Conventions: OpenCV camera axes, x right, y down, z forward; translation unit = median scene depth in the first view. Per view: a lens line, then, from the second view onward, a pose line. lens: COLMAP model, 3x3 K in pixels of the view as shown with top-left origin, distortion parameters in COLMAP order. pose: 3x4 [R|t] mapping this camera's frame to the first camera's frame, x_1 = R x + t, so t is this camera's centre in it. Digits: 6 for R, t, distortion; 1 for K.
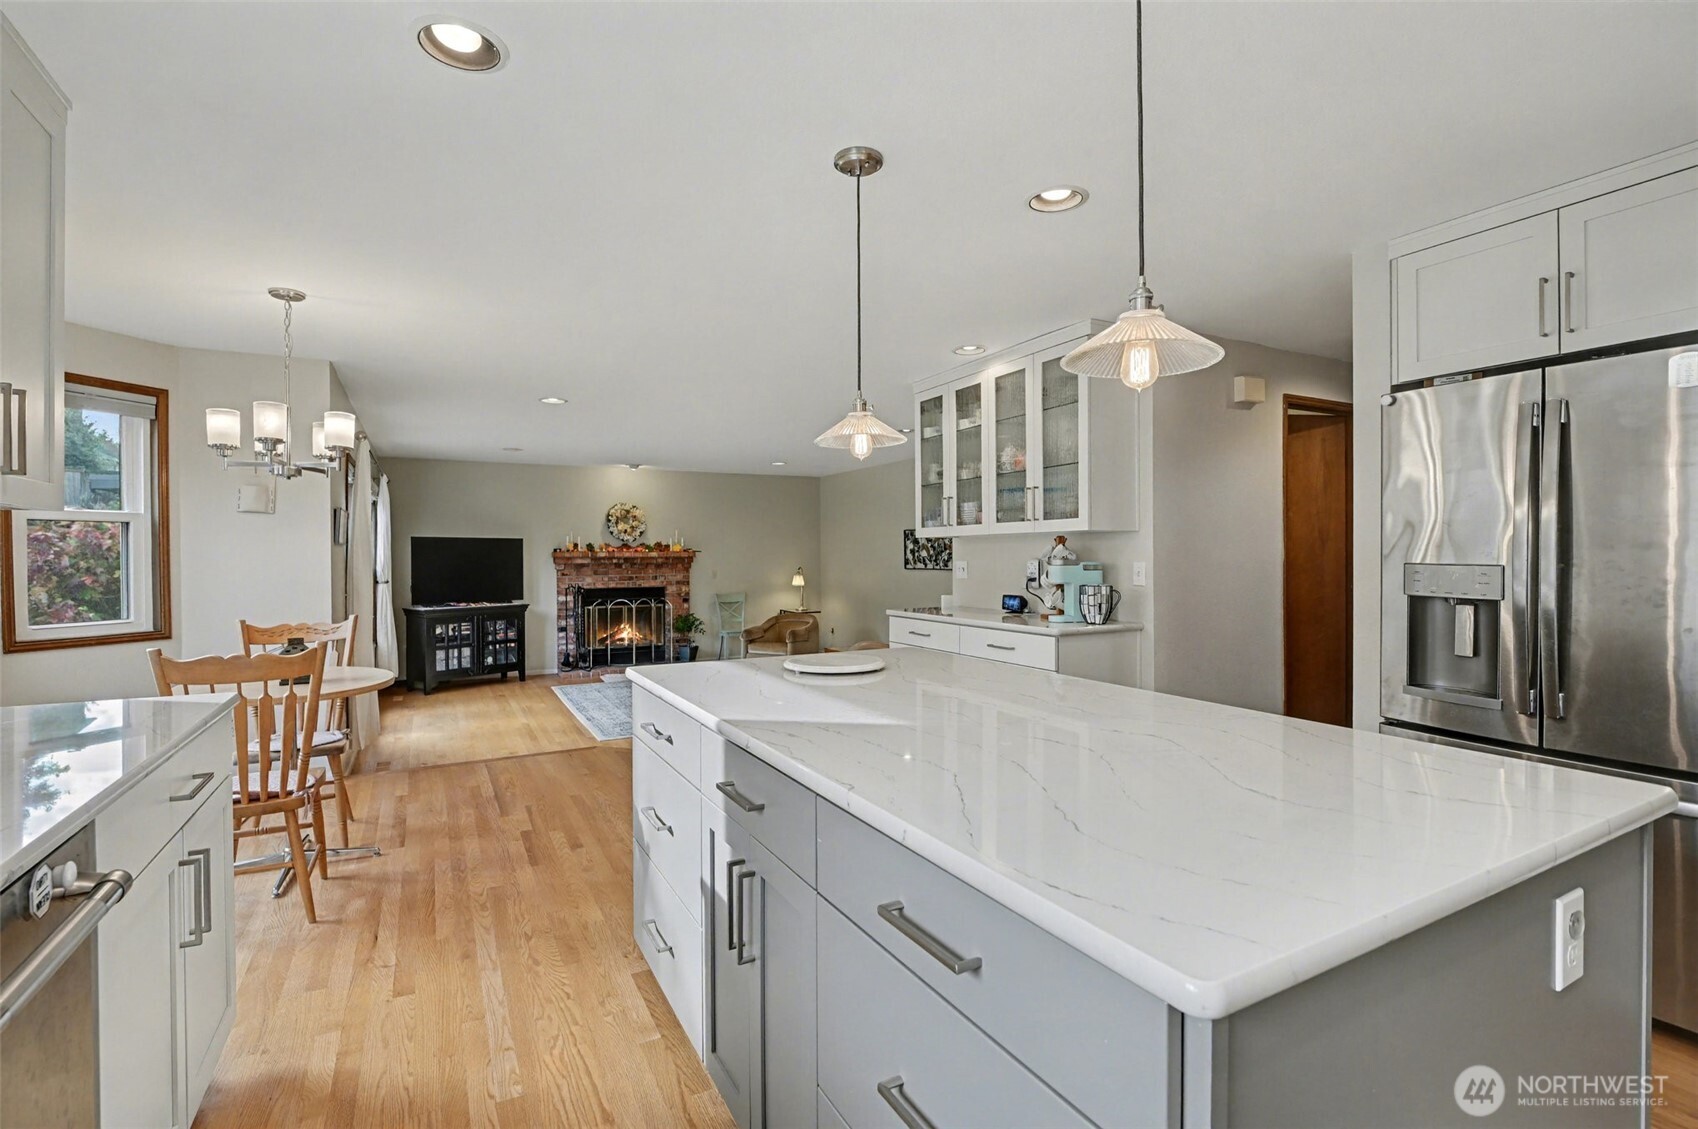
lens RADIAL K [[778.6, 0, 845.2], [0, 778.6, 557.4], [0, 0, 1]] dist [-0.002722, -0.007516]
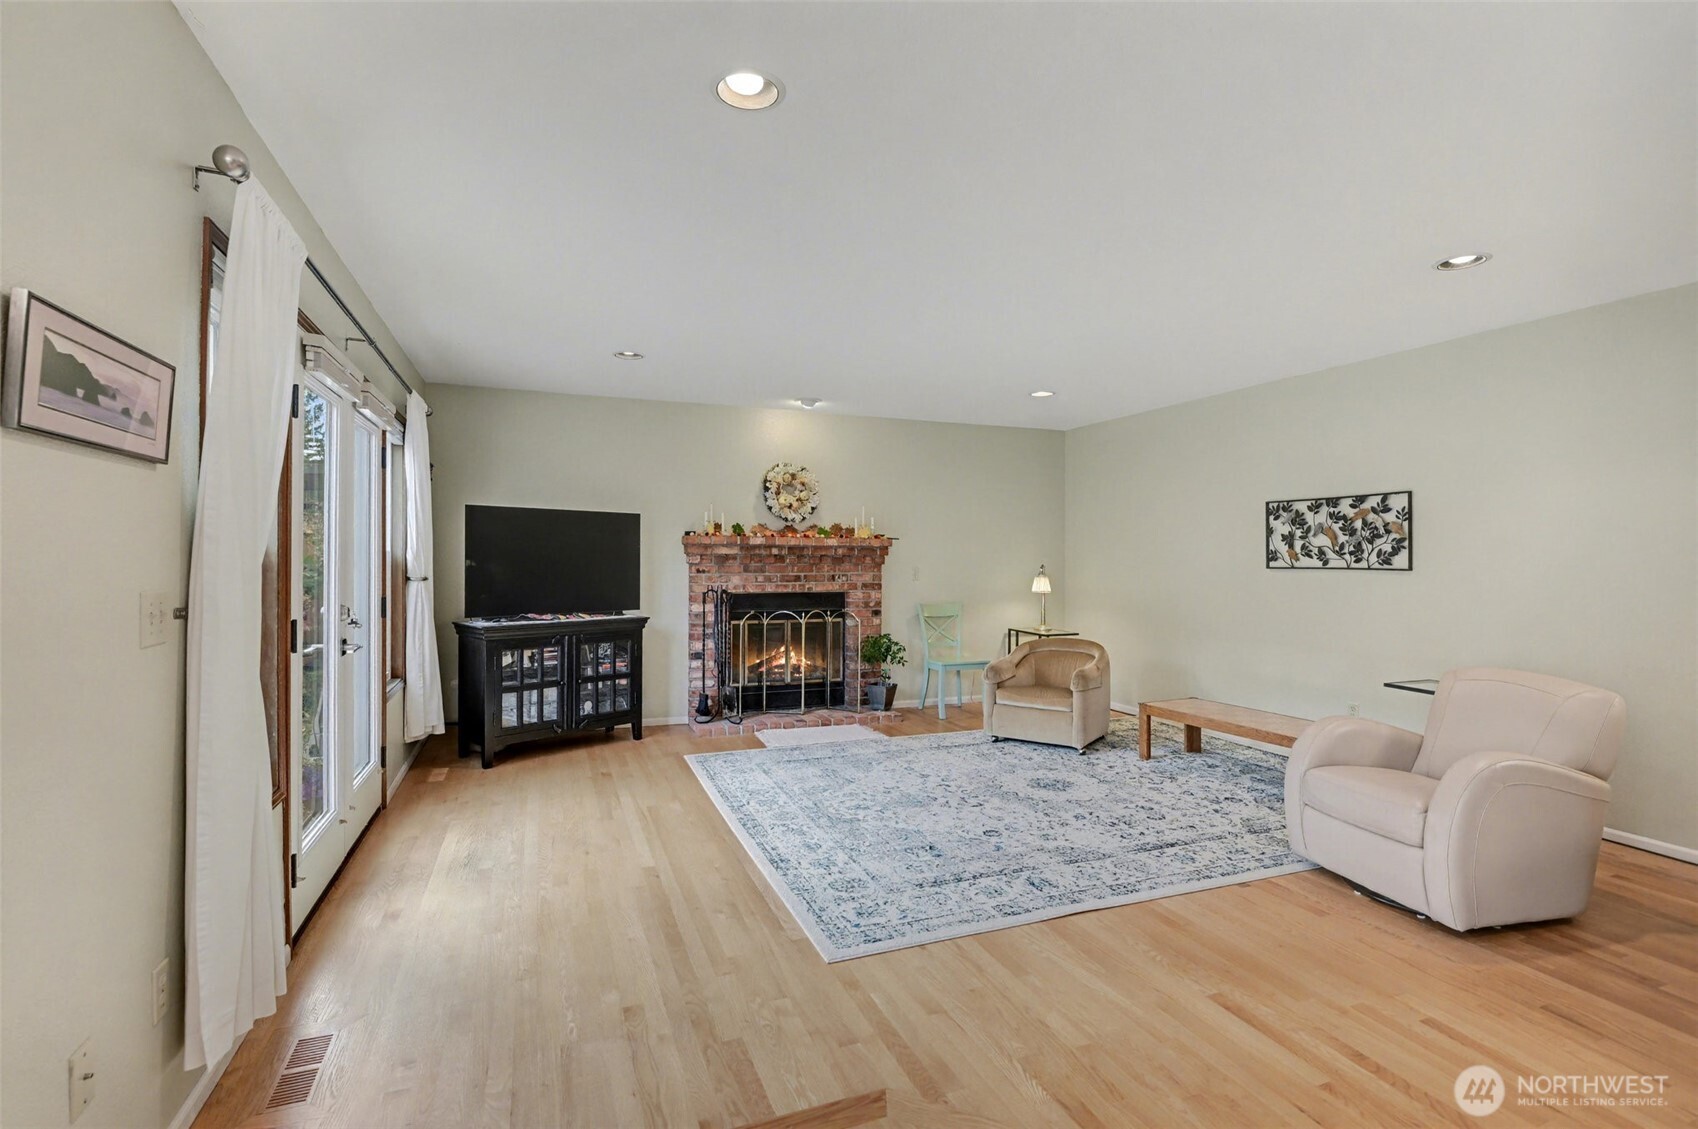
lens RADIAL K [[778.6, 0, 845.2], [0, 778.6, 557.4], [0, 0, 1]] dist [-0.002722, -0.007516]
pose [[0.992857, 0.009912, -0.118896, -0.165875], [-0.010433, 0.999938, -0.003764, 0.011930], [0.118852, 0.004978, 0.992900, 0.374320]]
